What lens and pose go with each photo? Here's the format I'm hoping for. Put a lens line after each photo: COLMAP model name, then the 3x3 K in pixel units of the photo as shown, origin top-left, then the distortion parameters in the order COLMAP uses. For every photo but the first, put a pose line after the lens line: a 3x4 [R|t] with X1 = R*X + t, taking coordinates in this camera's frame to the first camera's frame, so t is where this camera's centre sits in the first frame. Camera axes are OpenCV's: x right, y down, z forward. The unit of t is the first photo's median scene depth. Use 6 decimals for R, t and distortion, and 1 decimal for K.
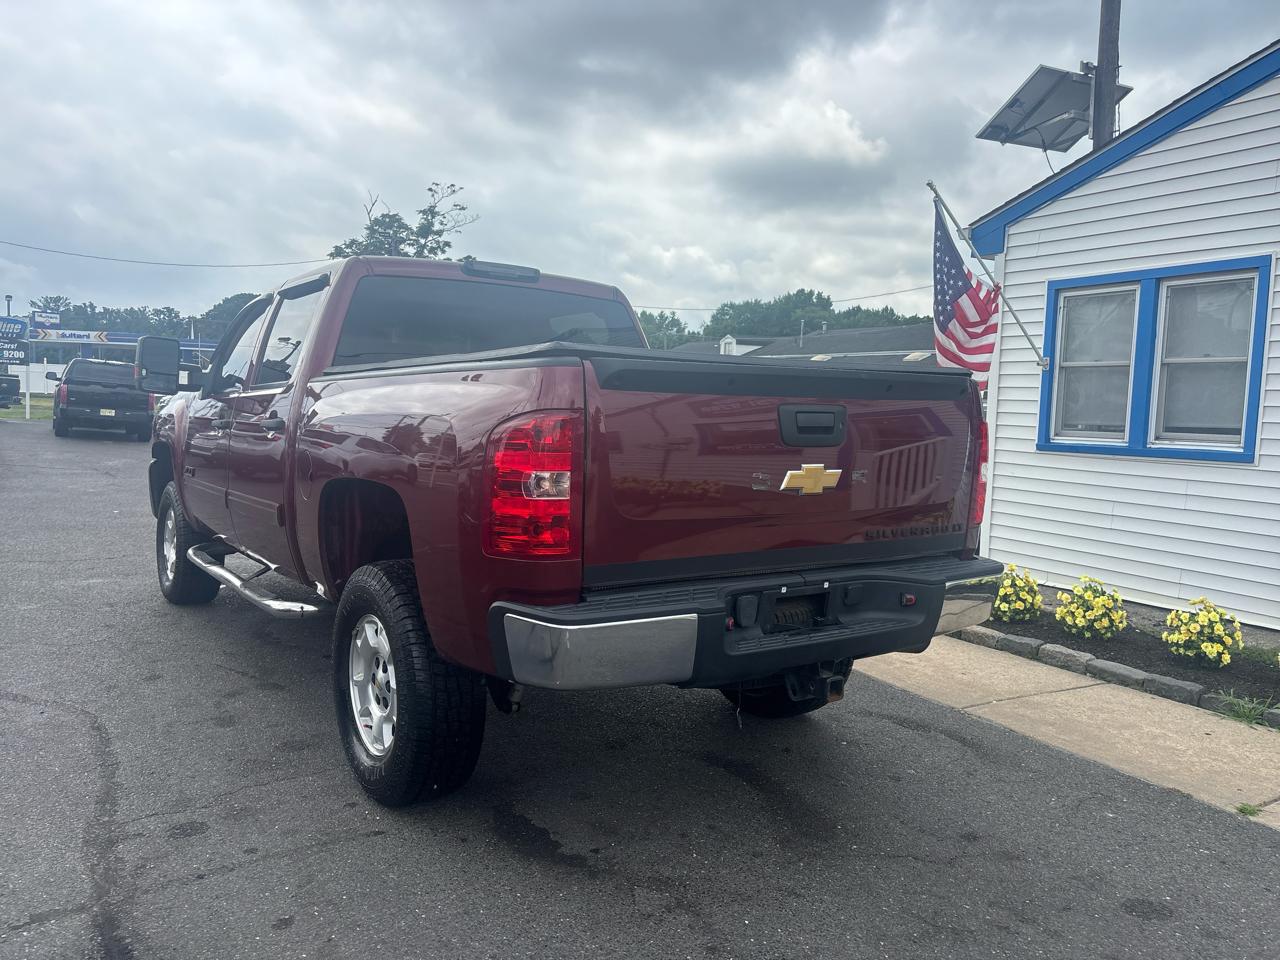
lens RADIAL K [[969.6, 0, 629.0], [0, 969.6, 473.7], [0, 0, 1]] dist [0.045172, -0.043906]
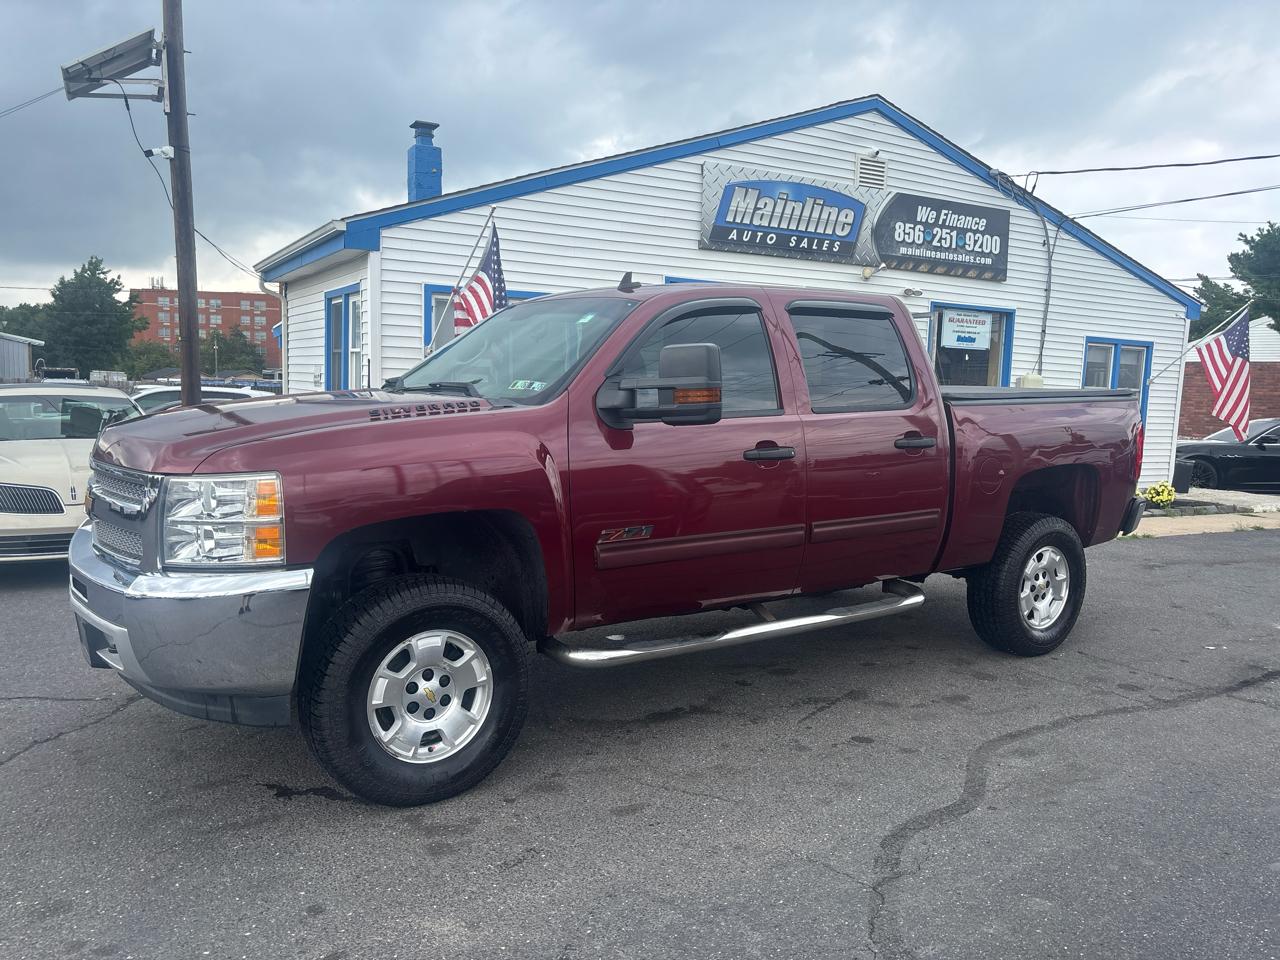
lens RADIAL K [[969.6, 0, 632.0], [0, 969.6, 485.3], [0, 0, 1]] dist [0.045172, -0.043906]
pose [[0.002075, -0.132618, 0.991165, -1.300164], [0.050449, 0.989919, 0.132346, -0.146933], [-0.998724, 0.049729, 0.008744, 1.153679]]
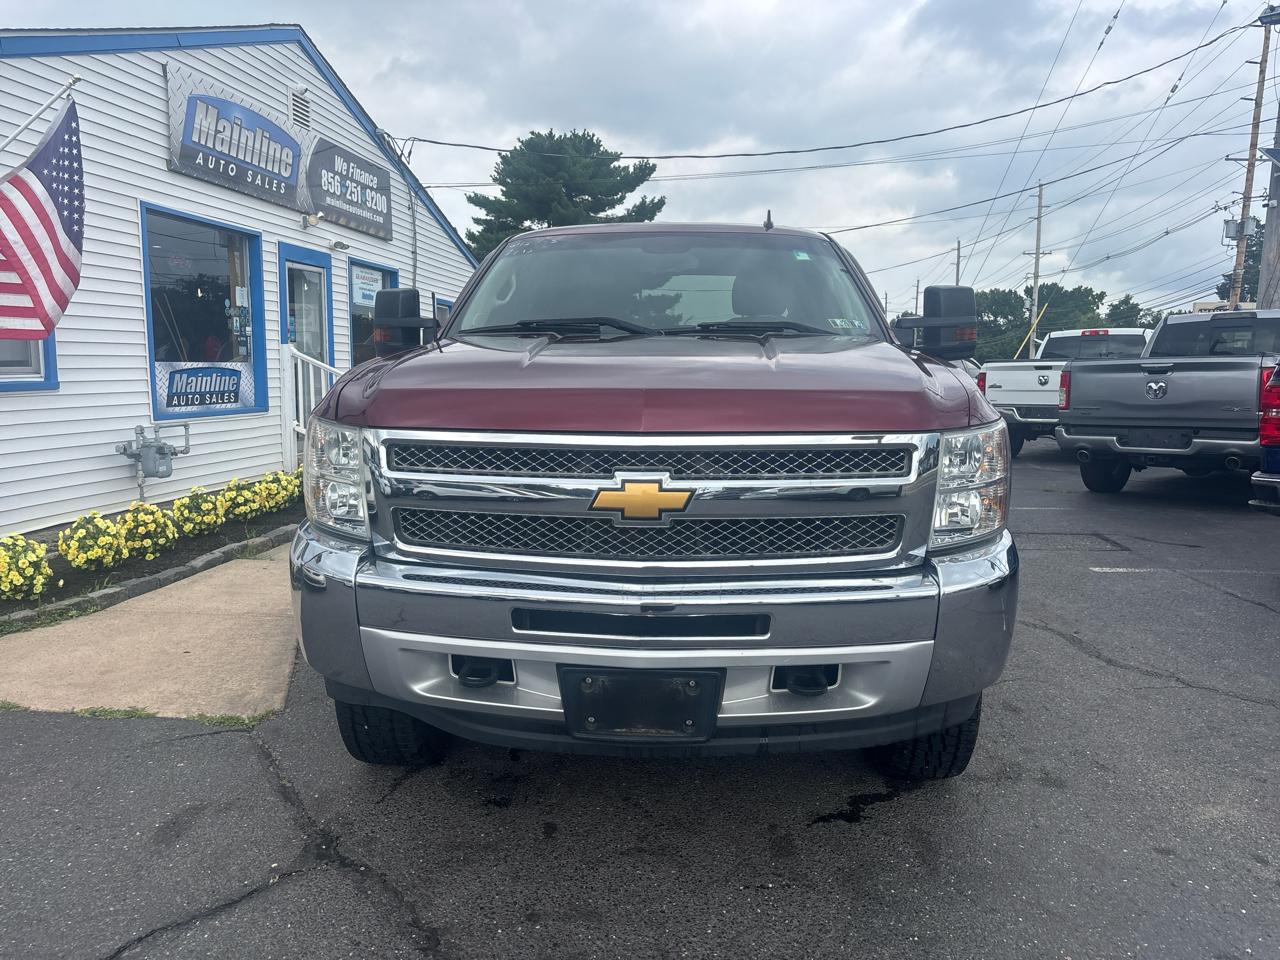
lens RADIAL K [[969.6, 0, 629.2], [0, 969.6, 483.6], [0, 0, 1]] dist [0.045172, -0.043906]
pose [[-0.783734, -0.108991, 0.611458, -0.845753], [0.019075, 0.979794, 0.199095, -0.159907], [-0.620803, 0.167701, -0.765820, 1.944103]]
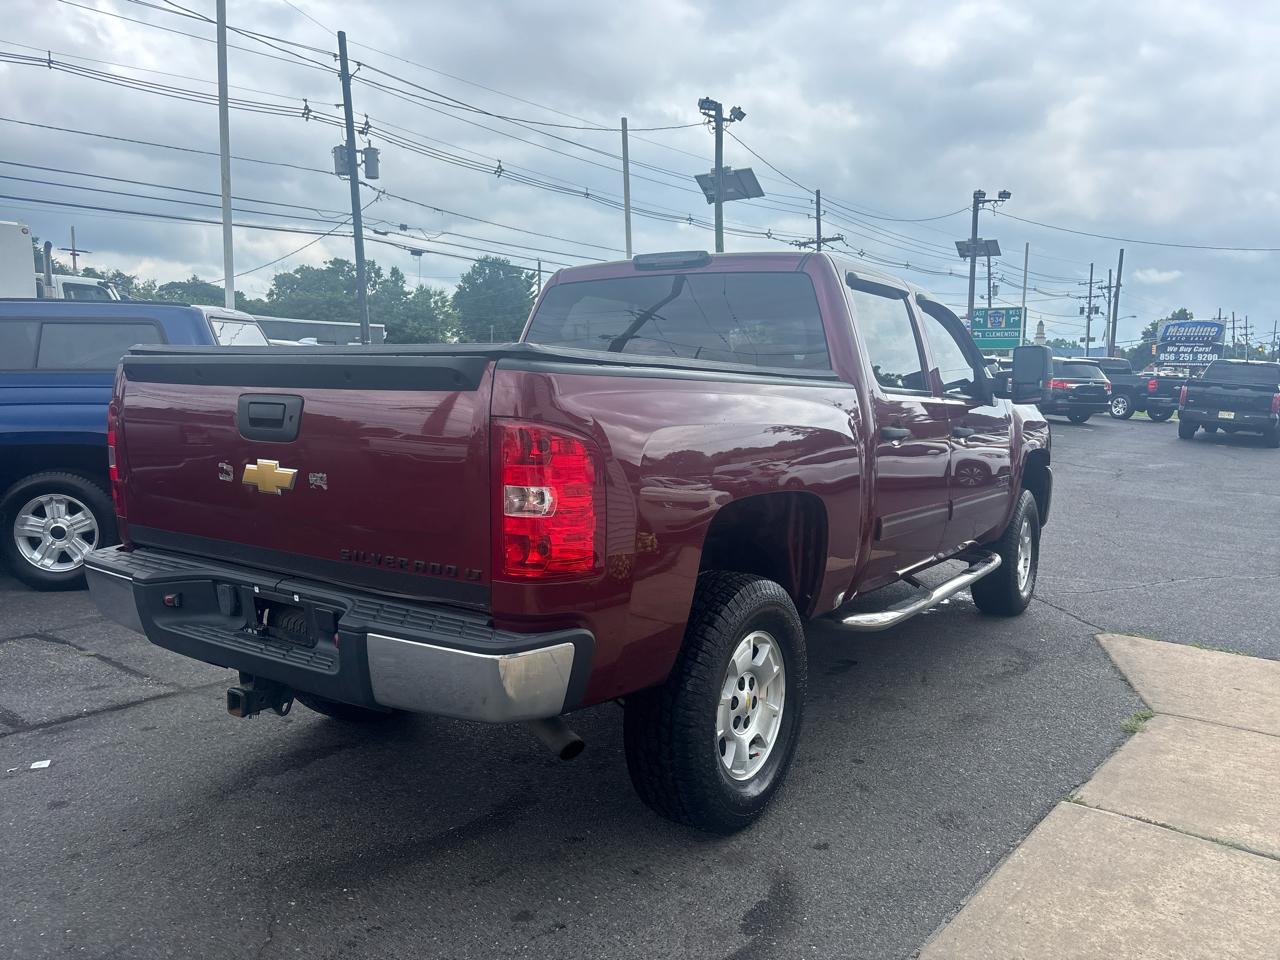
lens RADIAL K [[969.6, 0, 647.3], [0, 969.6, 484.1], [0, 0, 1]] dist [0.045172, -0.043906]
pose [[0.368463, 0.081647, -0.926050, 0.710731], [-0.075215, 0.995488, 0.057842, -0.040750], [0.926595, 0.048340, 0.372941, 0.598122]]
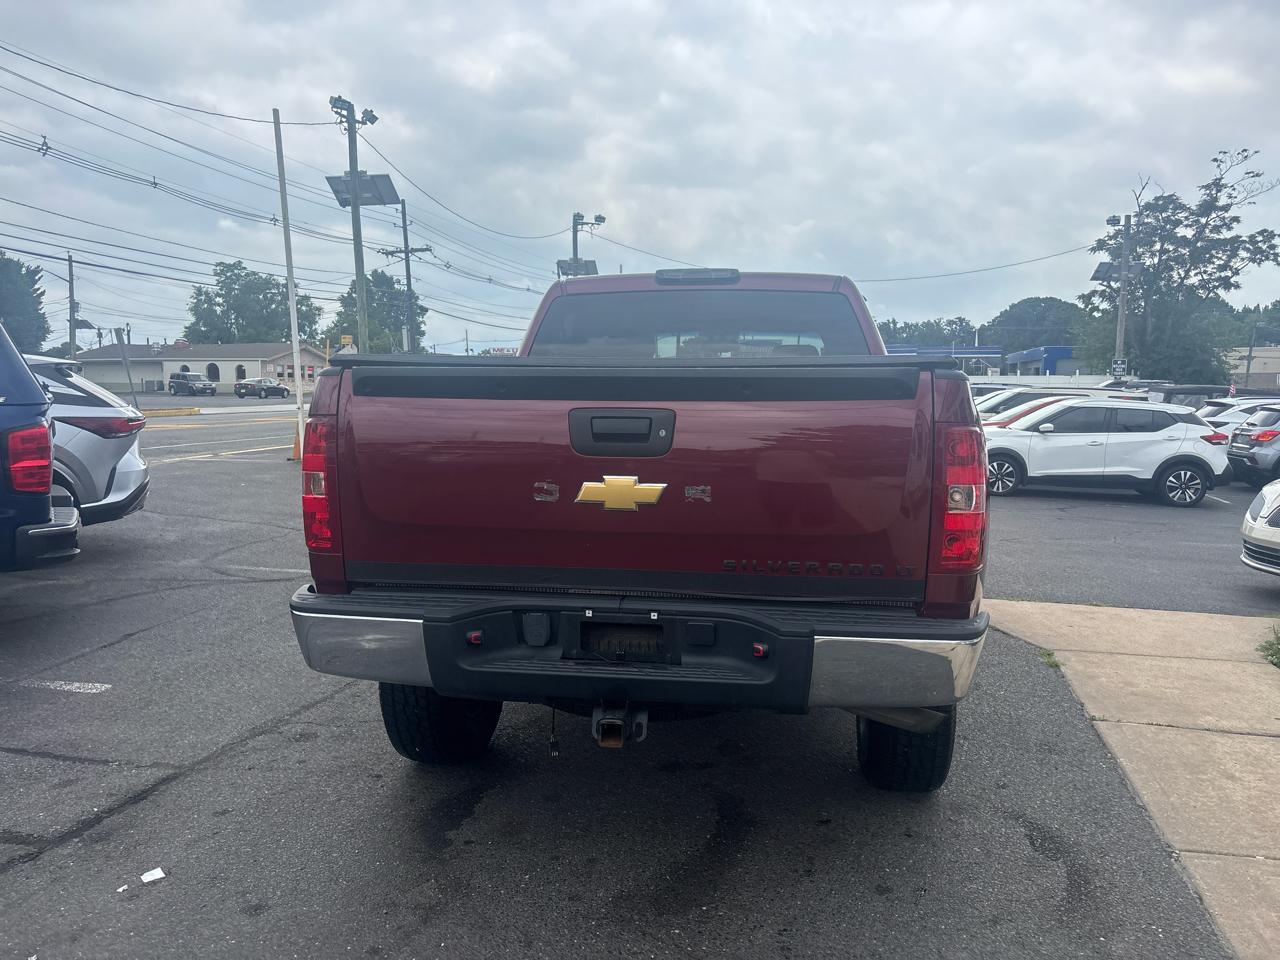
lens RADIAL K [[969.6, 0, 647.2], [0, 969.6, 476.3], [0, 0, 1]] dist [0.045172, -0.043906]
pose [[0.731331, 0.037717, -0.680979, 0.487566], [-0.038630, 0.999158, 0.013853, -0.013672], [0.680928, 0.016175, 0.732172, 0.225220]]
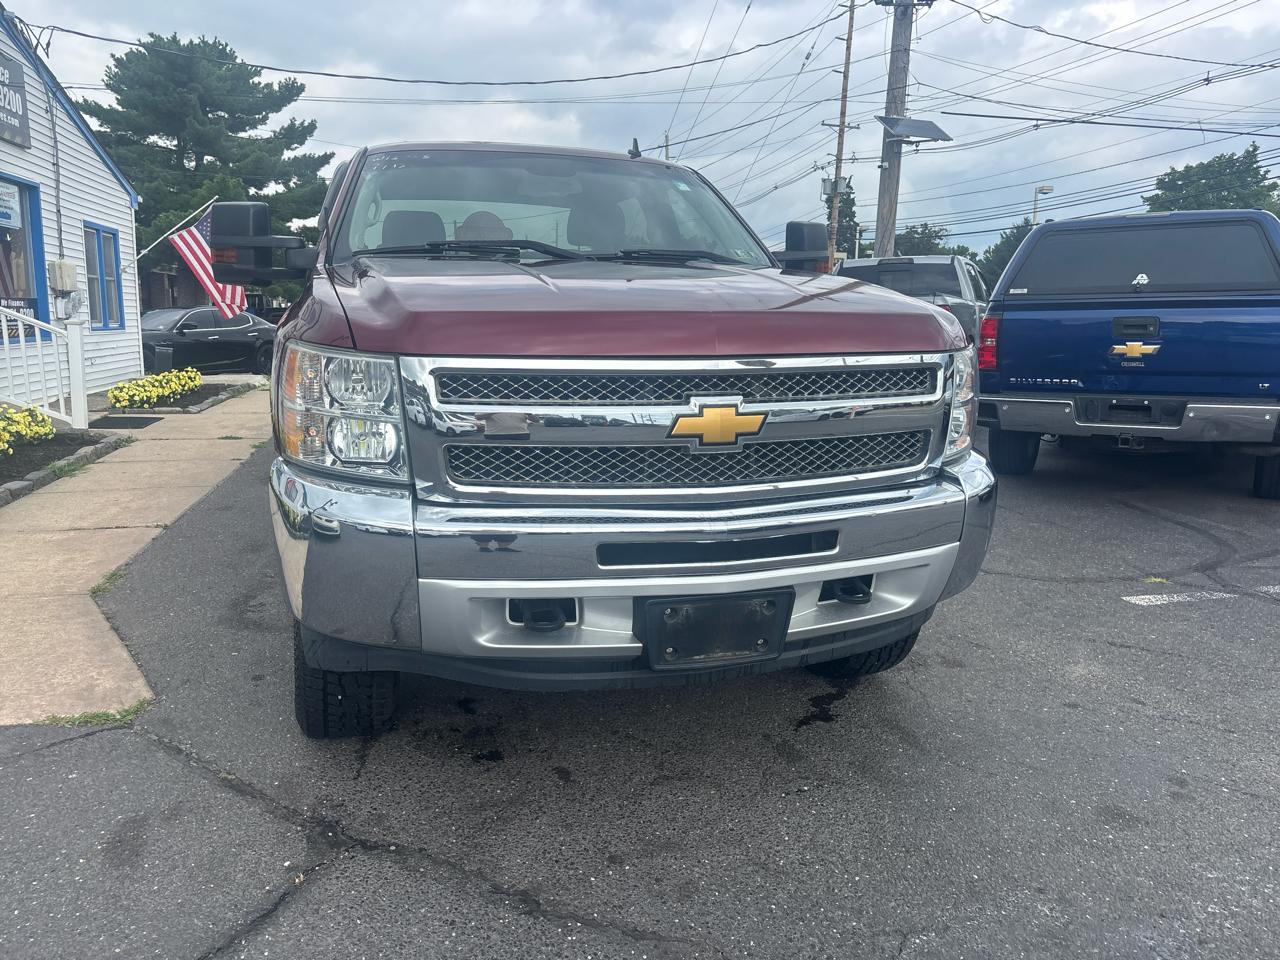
lens RADIAL K [[969.6, 0, 630.3], [0, 969.6, 469.7], [0, 0, 1]] dist [0.045172, -0.043906]
pose [[-0.952737, -0.088134, 0.290732, -0.657665], [-0.014825, 0.969342, 0.245270, -0.150818], [-0.303435, 0.229367, -0.924834, 2.030871]]
